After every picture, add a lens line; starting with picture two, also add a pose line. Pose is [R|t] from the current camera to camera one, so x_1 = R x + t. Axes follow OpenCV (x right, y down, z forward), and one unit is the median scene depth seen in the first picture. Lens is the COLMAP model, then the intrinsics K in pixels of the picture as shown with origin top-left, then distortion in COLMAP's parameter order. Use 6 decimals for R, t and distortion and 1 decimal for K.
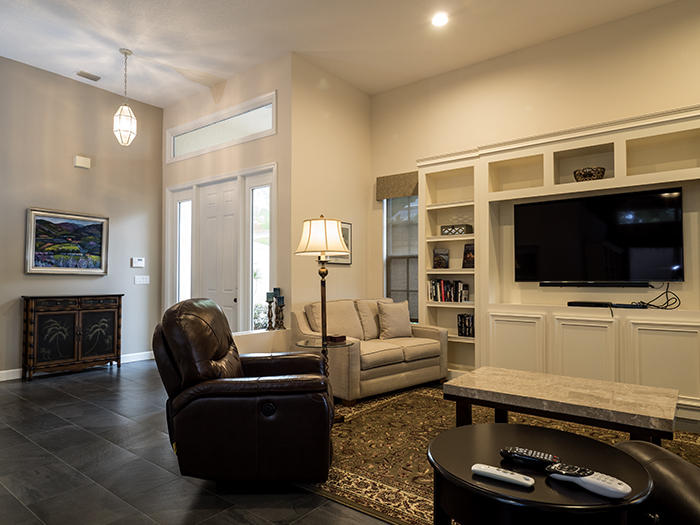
lens RADIAL K [[454.9, 0, 350.5], [0, 454.9, 267.2], [0, 0, 1]] dist [-0.005290, -0.000738]
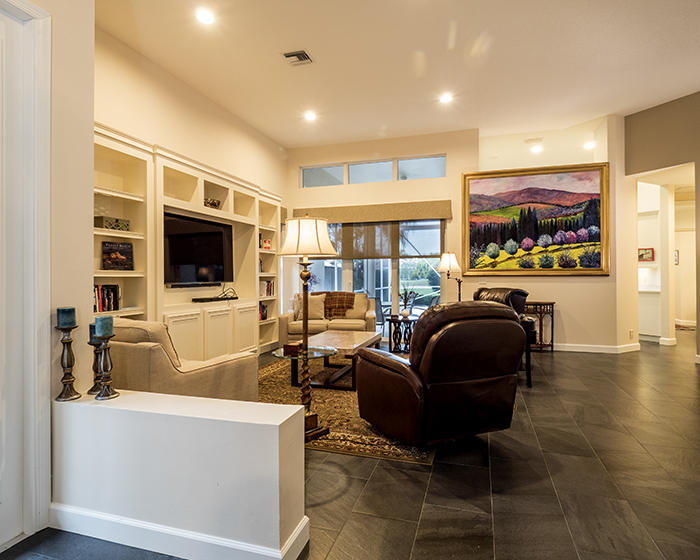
lens RADIAL K [[384.8, 0, 349.0], [0, 384.8, 277.2], [0, 0, 1]] dist [-0.006761, -0.000979]
pose [[-0.331214, 0.000696, 0.943556, -0.632896], [-0.017091, 0.999831, -0.006737, 0.013830], [-0.943401, -0.018358, -0.331146, 0.900660]]
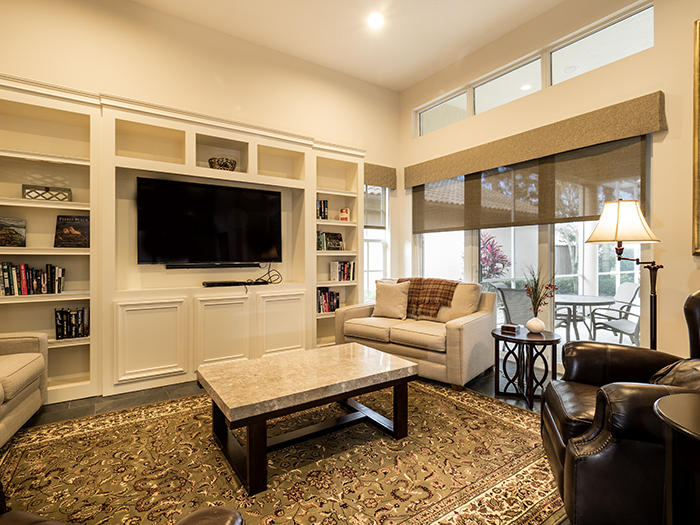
lens RADIAL K [[349.1, 0, 350.7], [0, 349.1, 259.7], [0, 0, 1]] dist [-0.002502, 0.000556]
pose [[0.311635, -0.003864, 0.950194, -0.159961], [-0.020464, 0.999733, 0.010777, 0.007229], [-0.949981, -0.022803, 0.311473, 0.404903]]
